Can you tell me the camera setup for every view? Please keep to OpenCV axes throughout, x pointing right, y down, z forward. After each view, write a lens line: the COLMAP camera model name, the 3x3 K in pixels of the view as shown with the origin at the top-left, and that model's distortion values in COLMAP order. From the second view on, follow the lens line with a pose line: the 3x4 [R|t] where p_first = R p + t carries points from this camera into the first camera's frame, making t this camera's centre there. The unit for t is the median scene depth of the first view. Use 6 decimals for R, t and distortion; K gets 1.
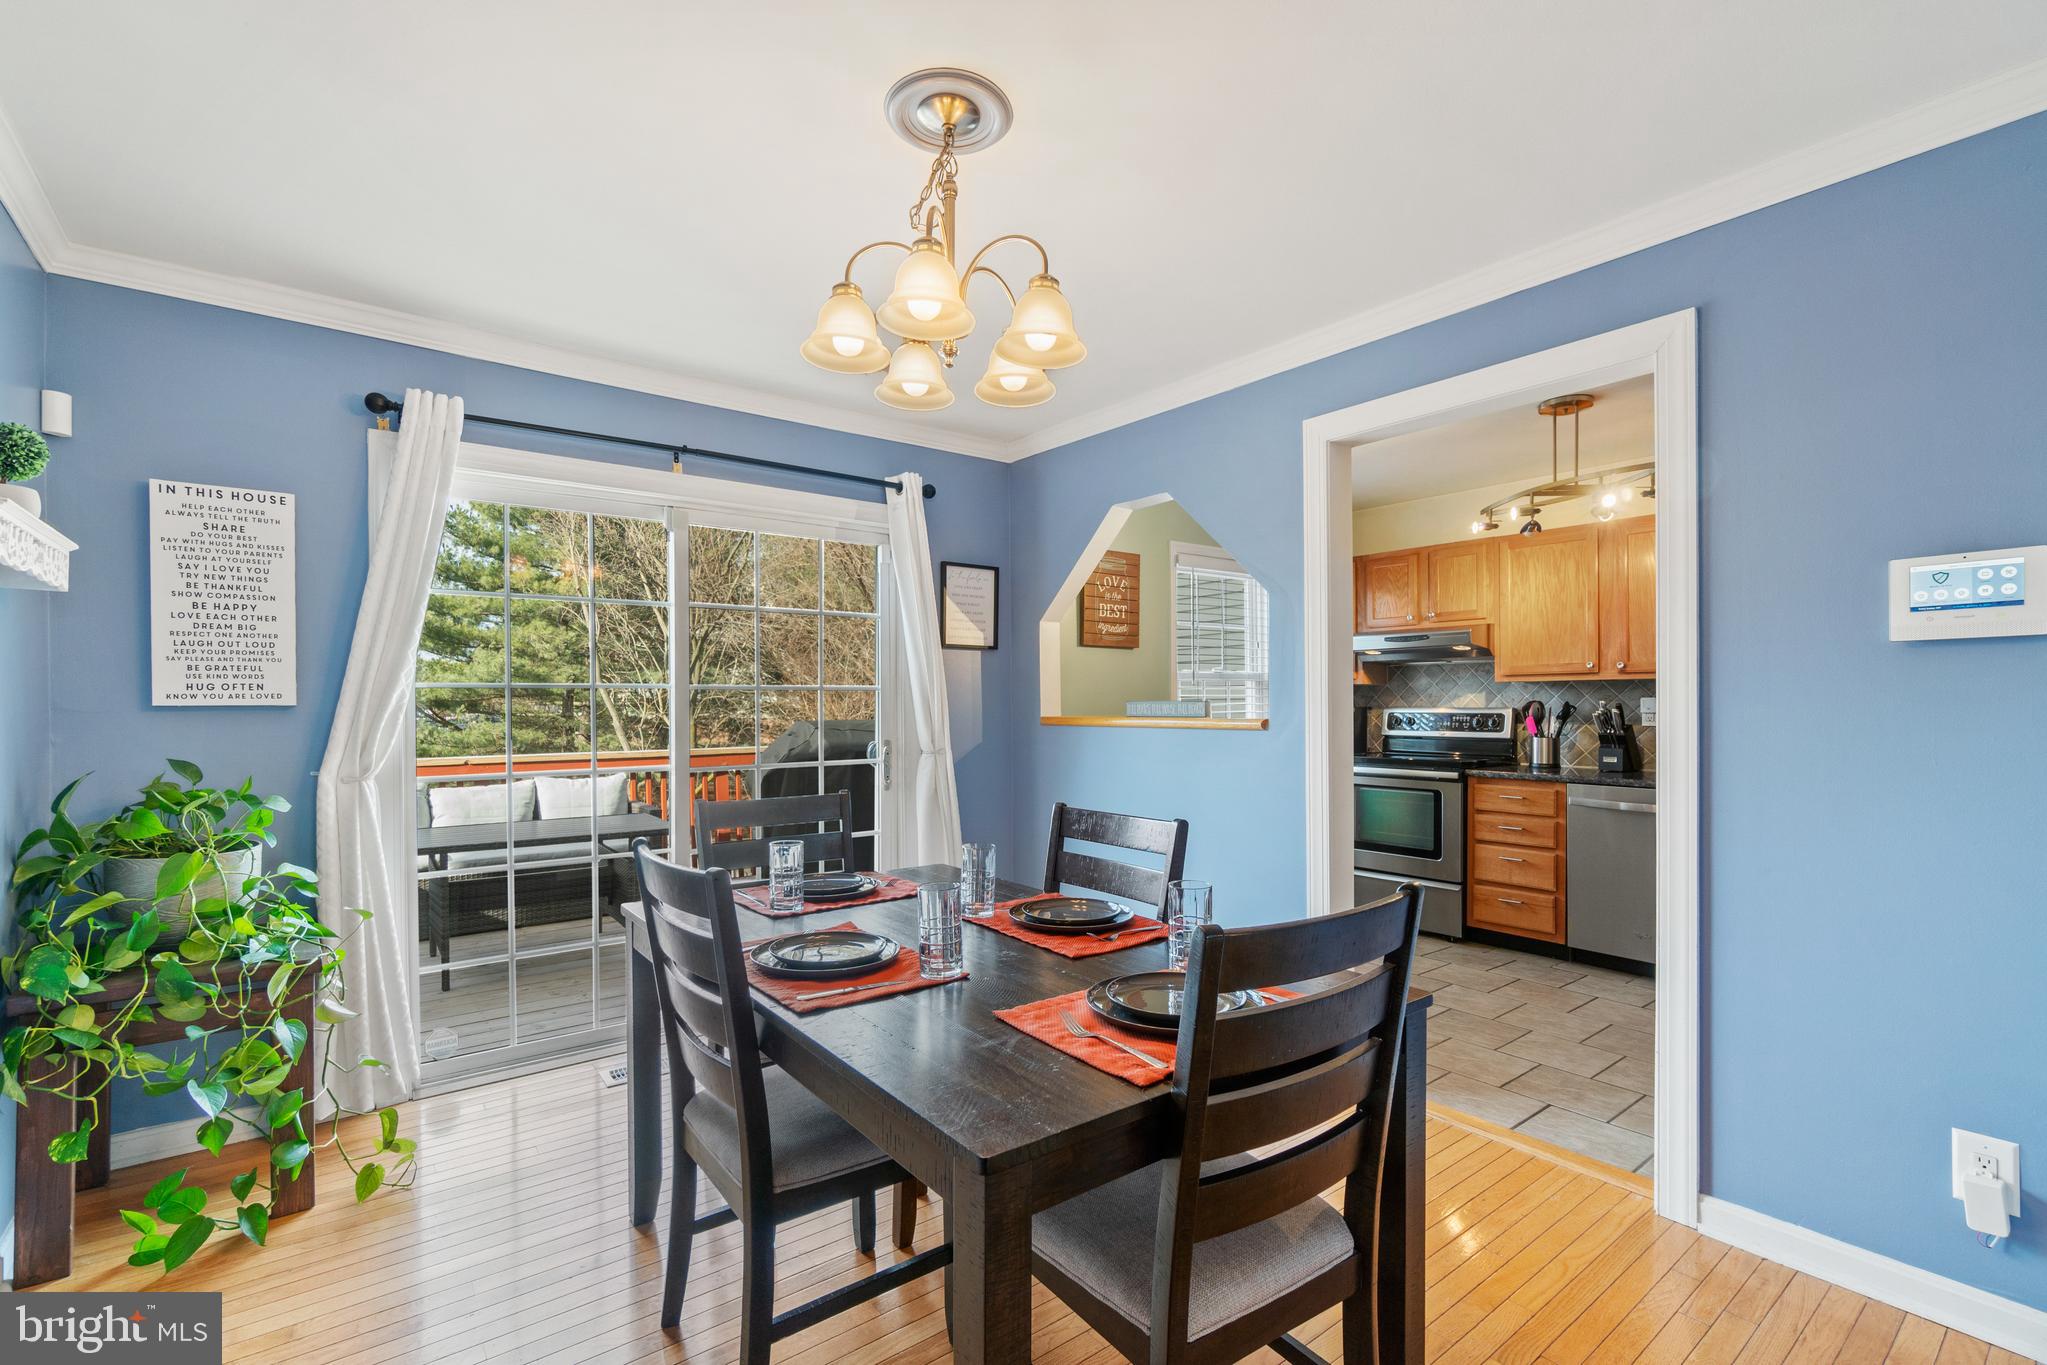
lens RADIAL K [[889.2, 0, 1026.2], [0, 889.2, 710.5], [0, 0, 1]] dist [0.000897, 0.000698]
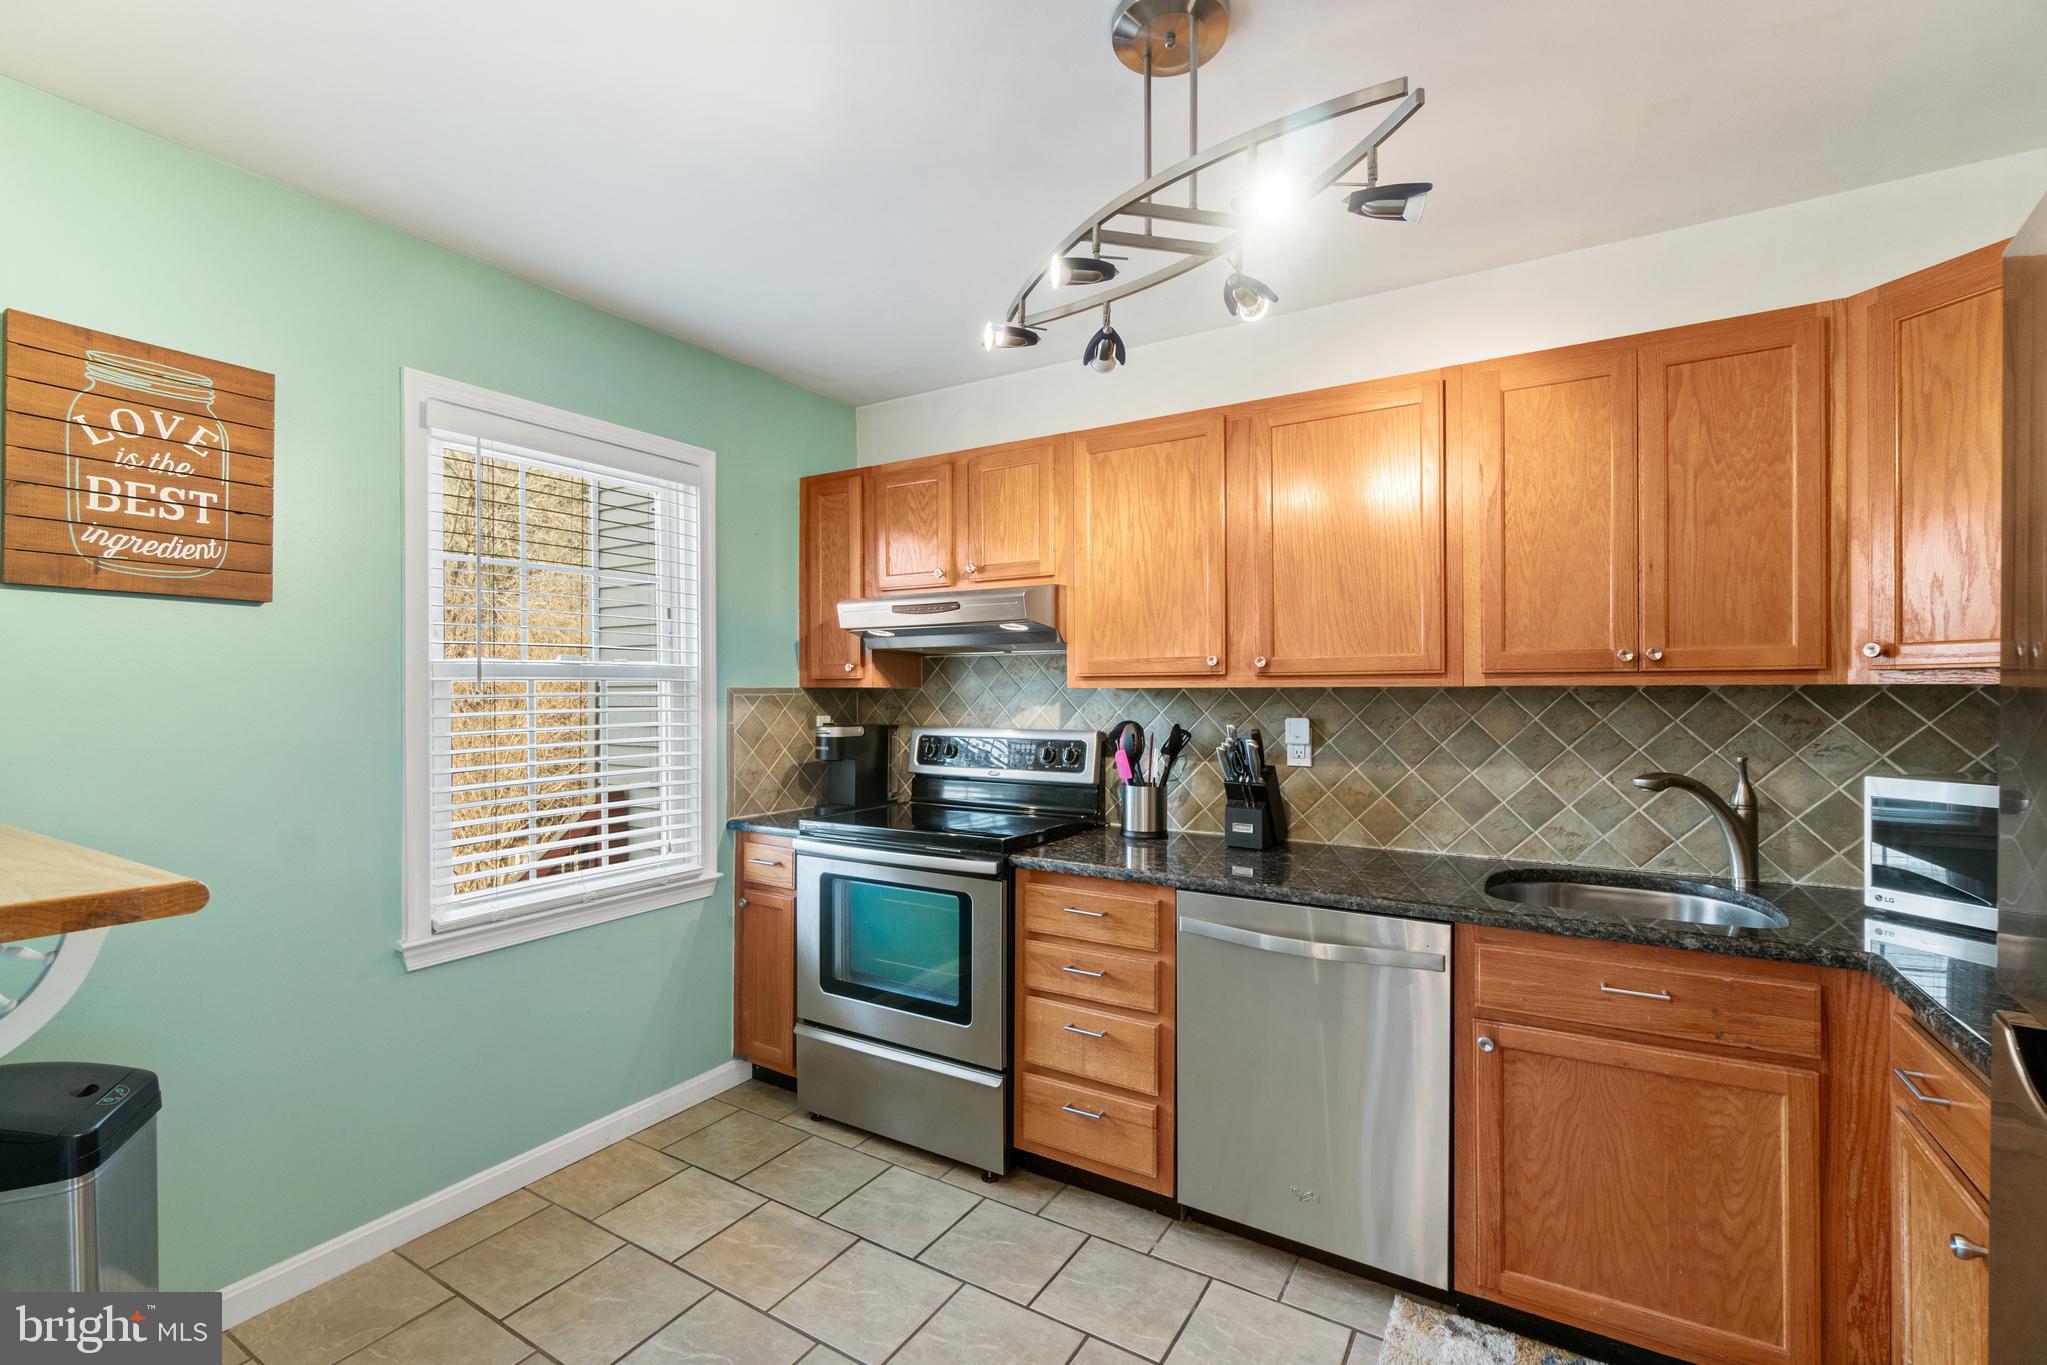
lens RADIAL K [[889.2, 0, 1020.1], [0, 889.2, 692.4], [0, 0, 1]] dist [0.000897, 0.000698]
pose [[0.932812, 0.003206, 0.360350, 0.301918], [0.000157, 0.999957, -0.009304, -0.024736], [-0.360364, 0.008736, 0.932771, 0.493532]]
